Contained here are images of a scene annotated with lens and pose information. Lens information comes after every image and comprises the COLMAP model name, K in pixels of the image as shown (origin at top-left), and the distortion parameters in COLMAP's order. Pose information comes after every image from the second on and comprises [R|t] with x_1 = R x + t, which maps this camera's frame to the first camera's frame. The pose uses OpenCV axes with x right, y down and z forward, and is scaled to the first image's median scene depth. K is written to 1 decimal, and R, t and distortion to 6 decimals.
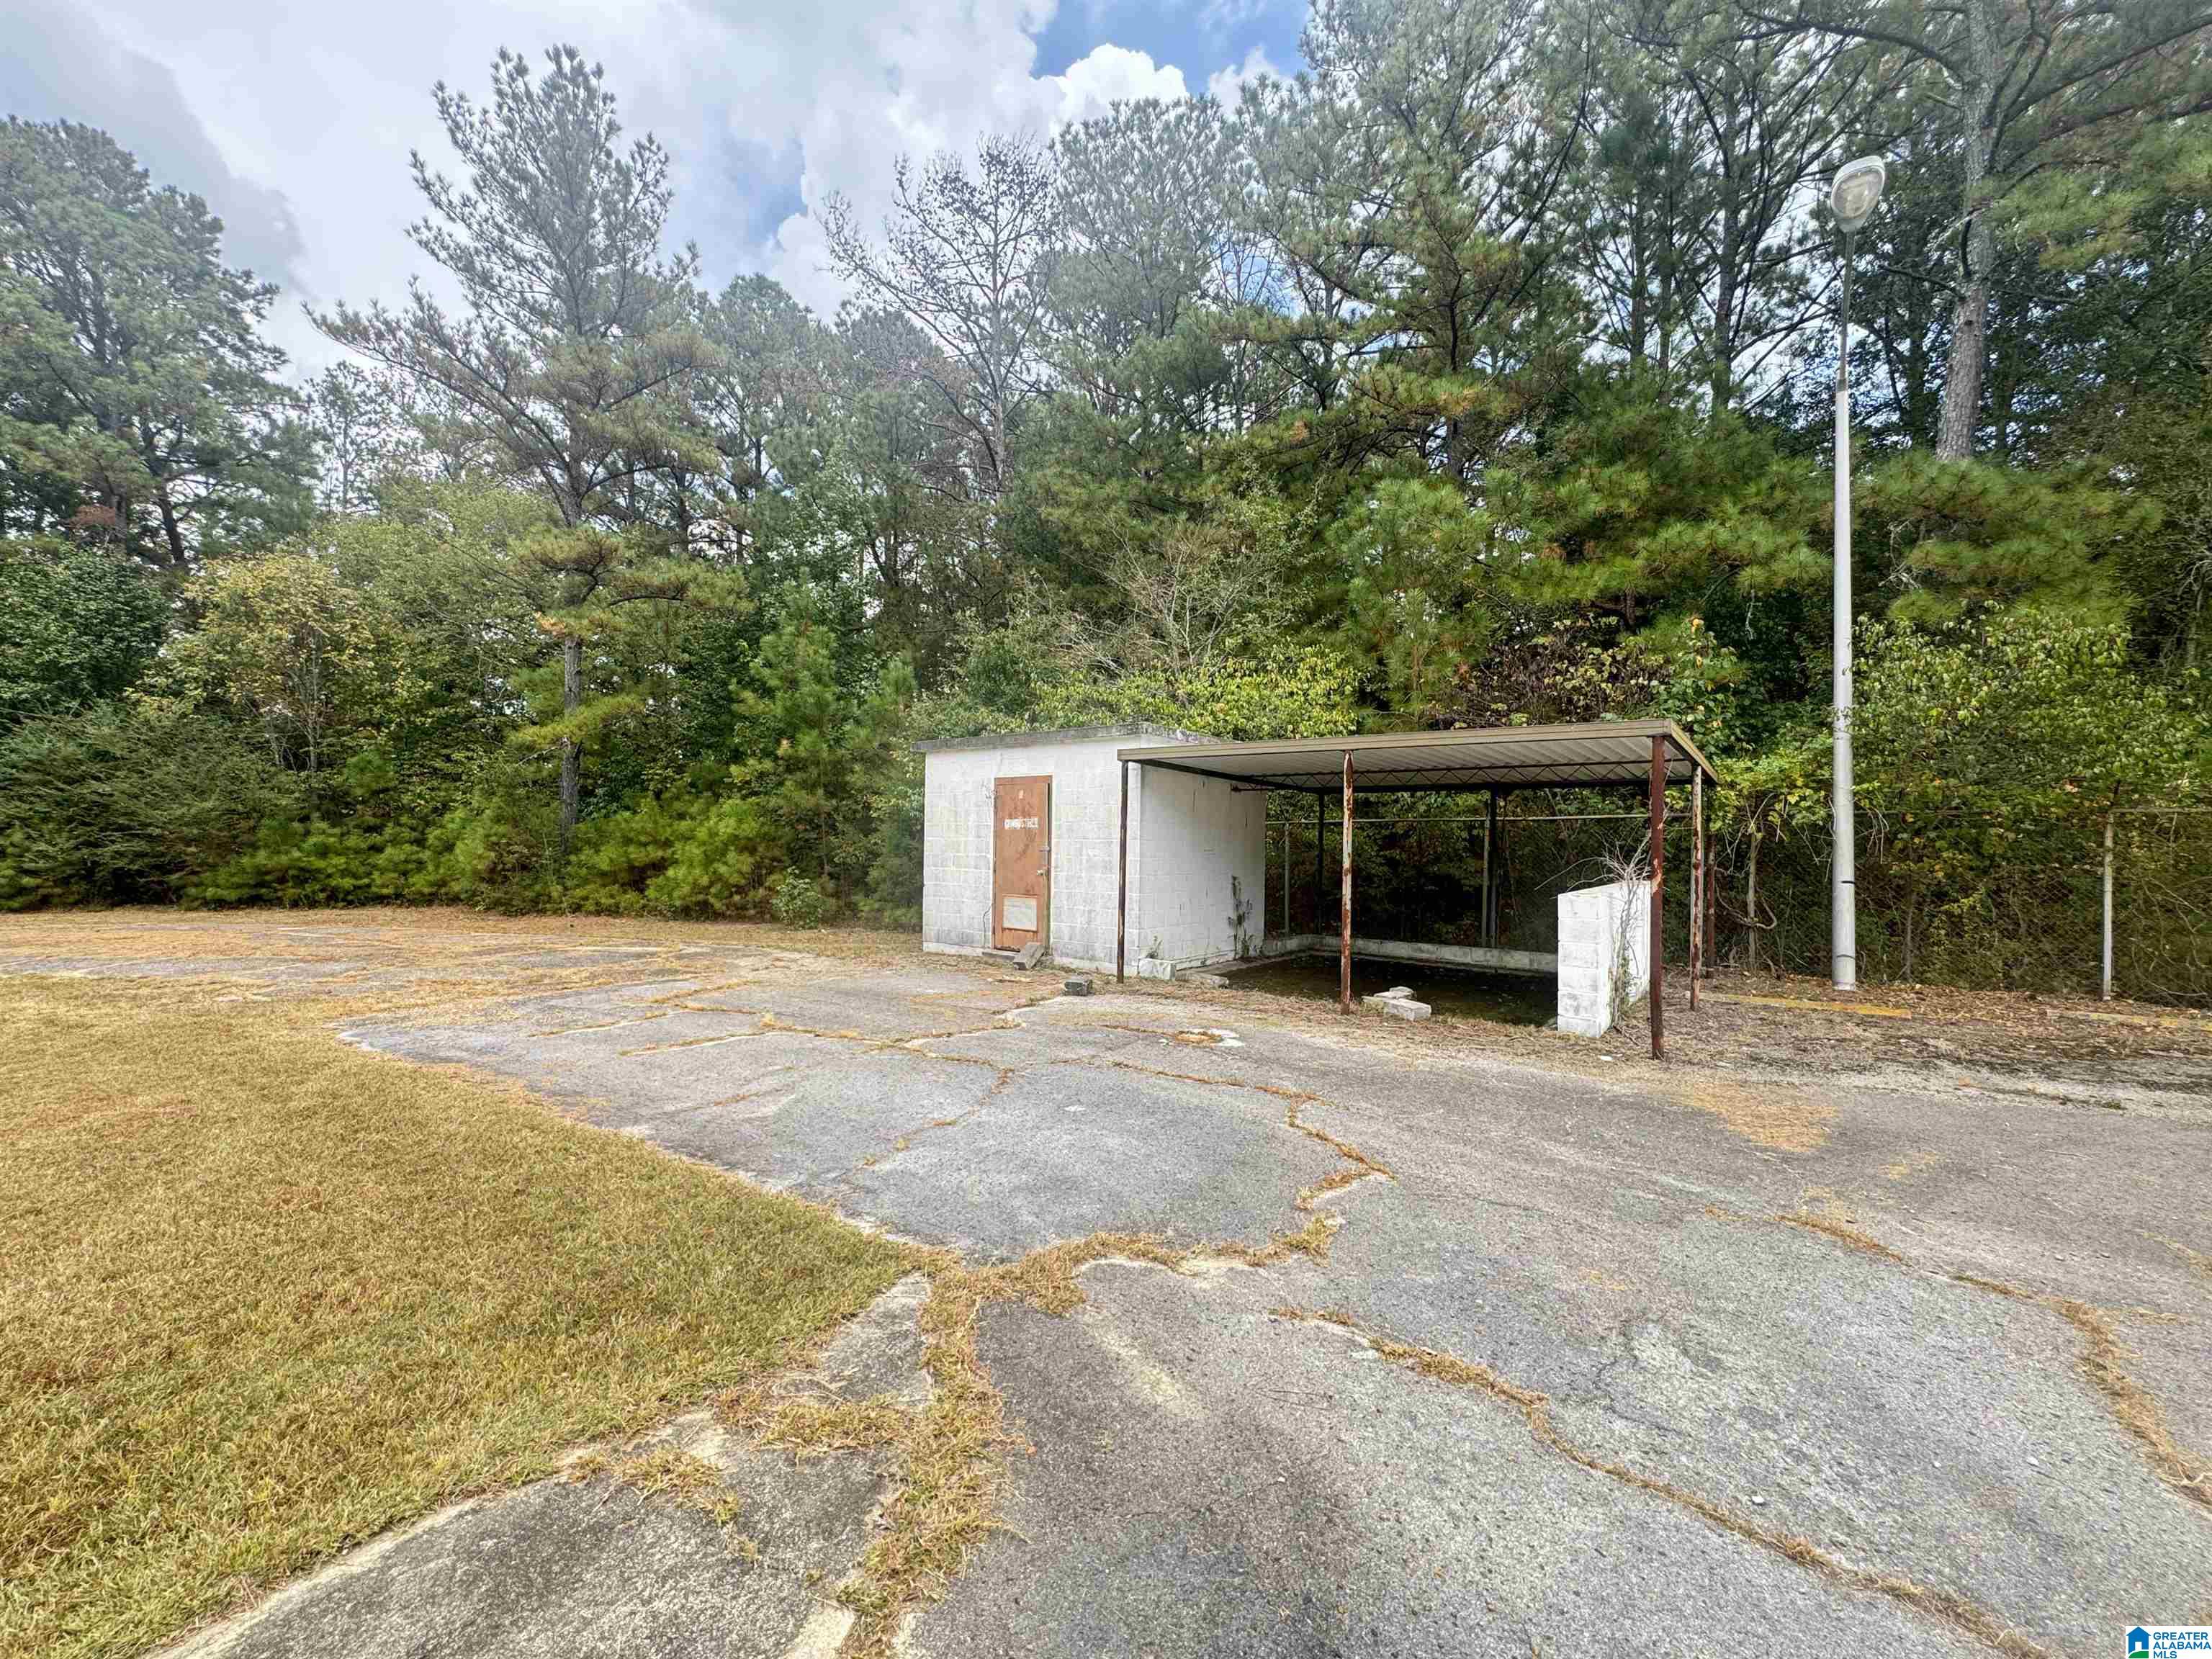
lens RADIAL K [[886.5, 0, 1104.2], [0, 886.5, 825.9], [0, 0, 1]] dist [-0.003458, 0.000576]
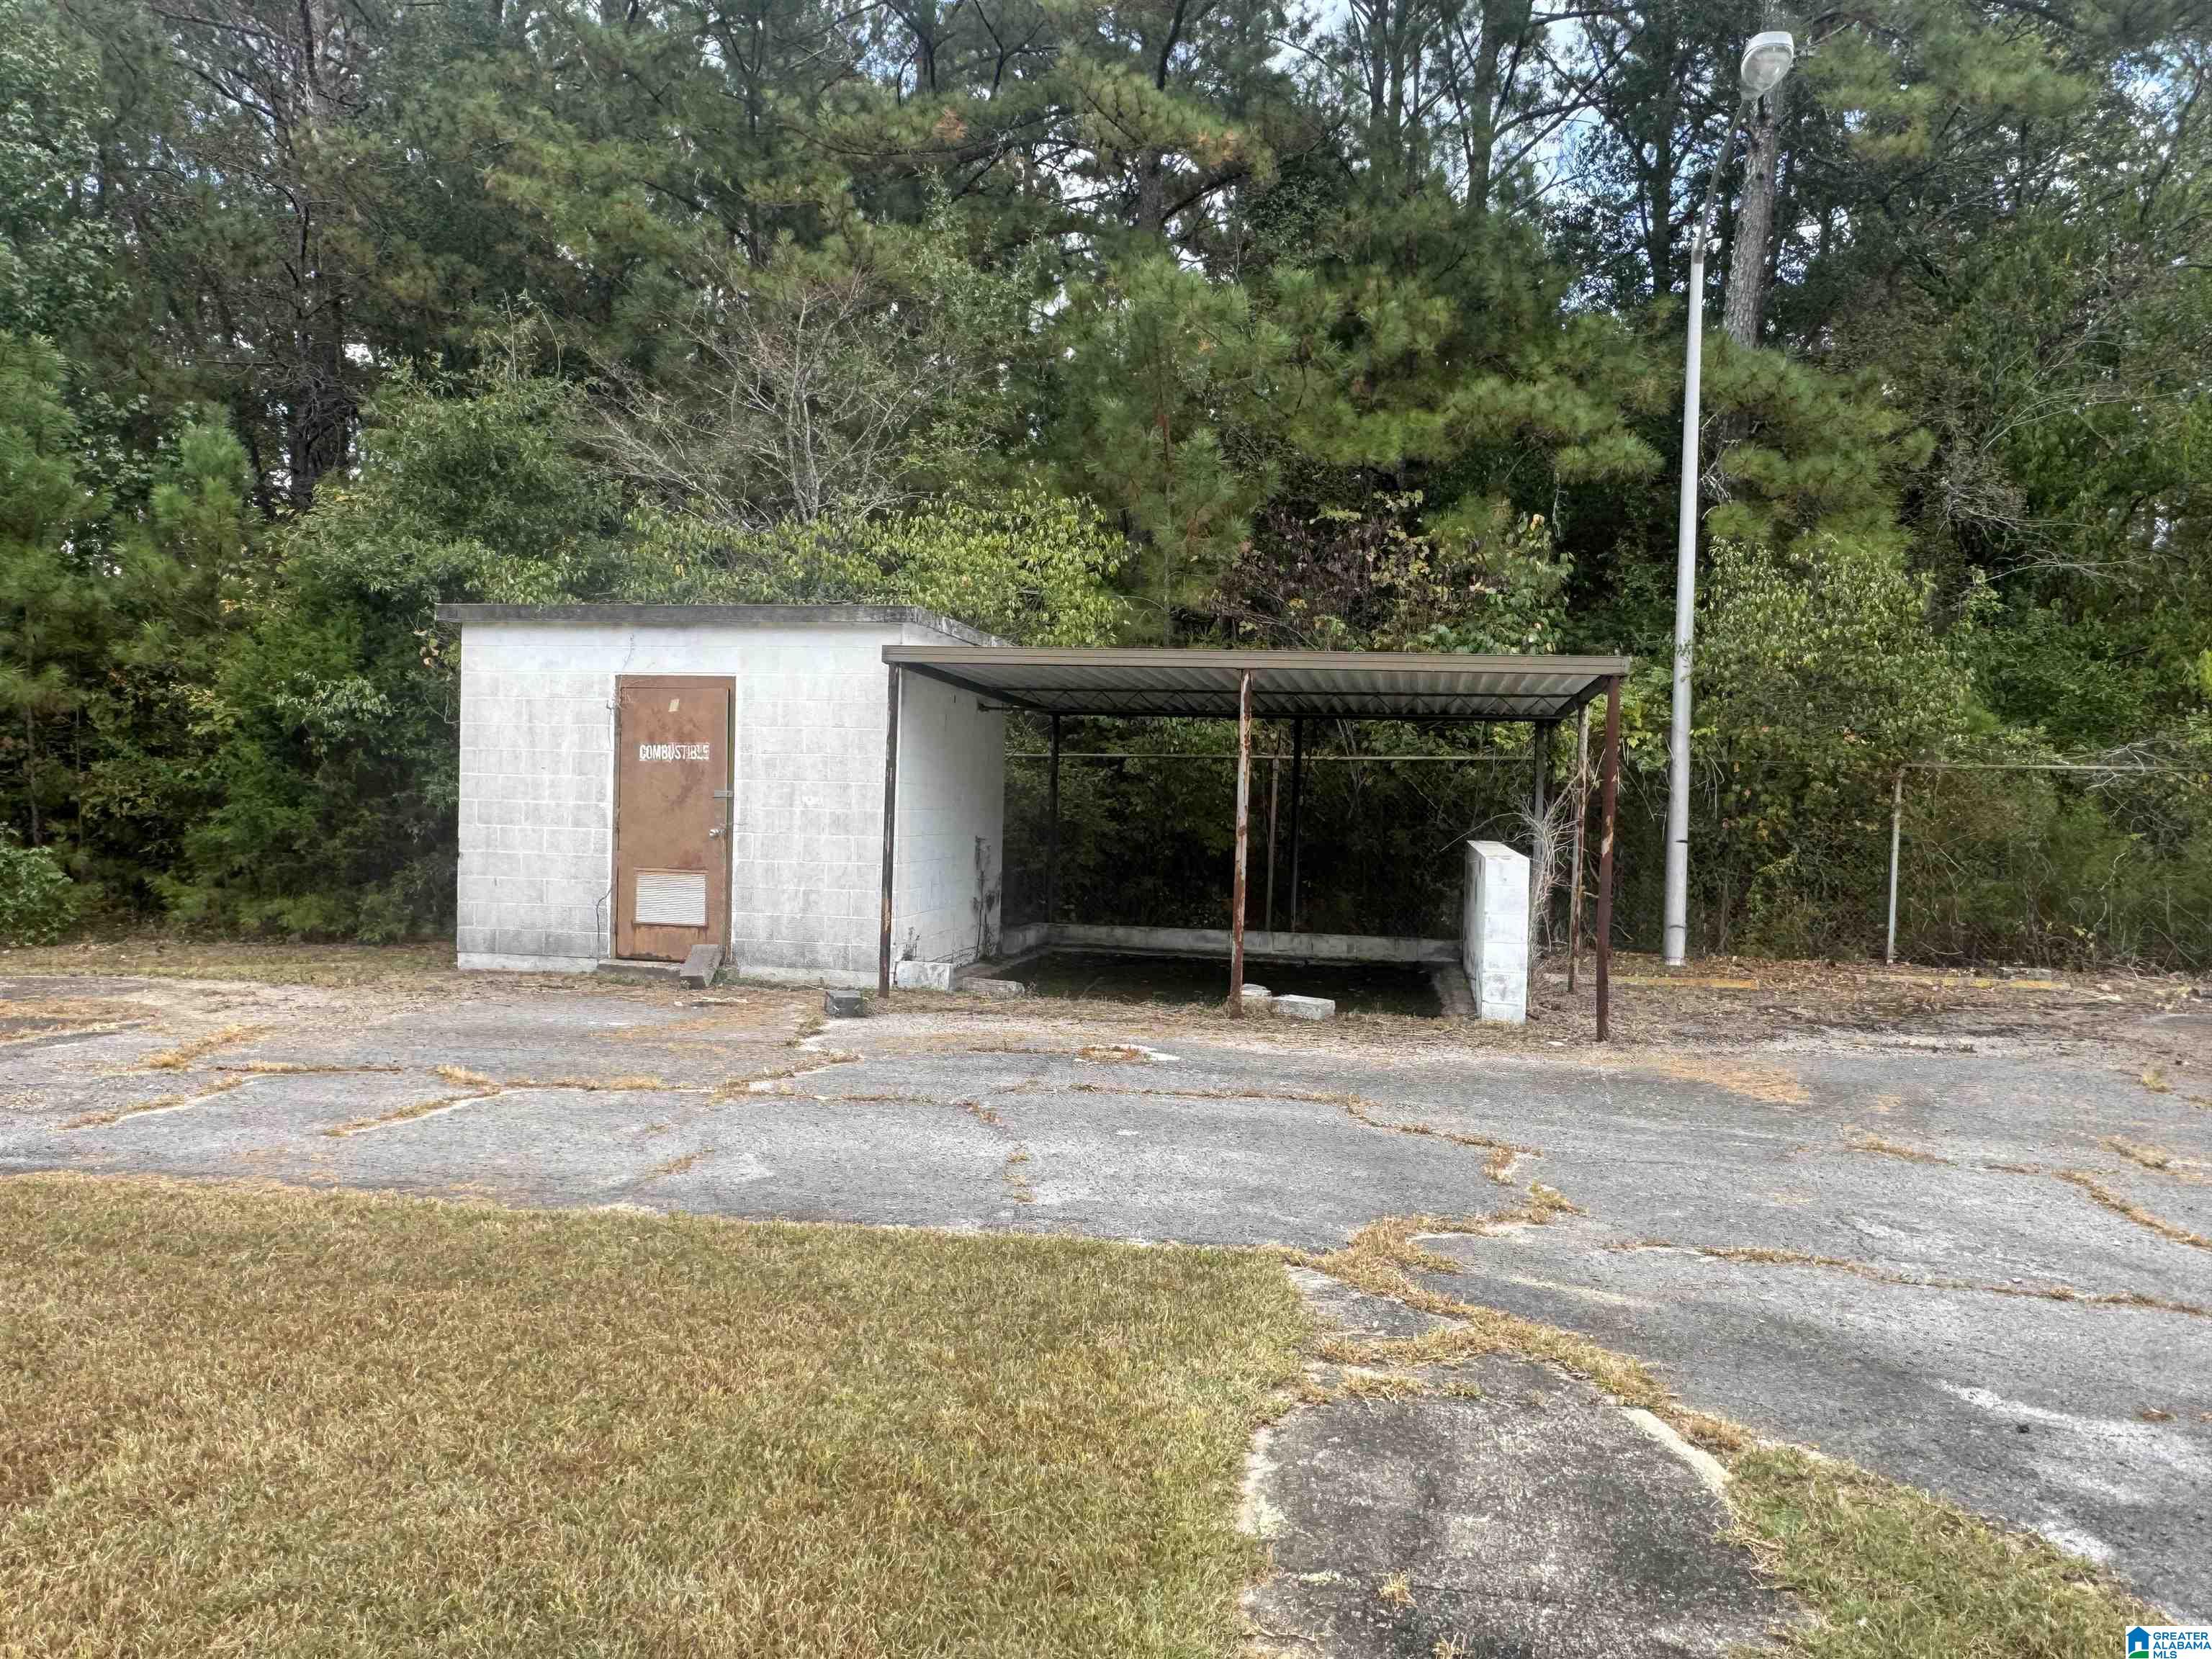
lens RADIAL K [[1573.9, 0, 1077.4], [0, 1573.9, 830.8], [0, 0, 1]] dist [-0.009548, -0.001248]
pose [[0.897588, -0.001833, 0.440831, -0.376432], [-0.021215, 0.998653, 0.047349, -0.007152], [-0.440324, -0.051852, 0.896341, -0.118276]]
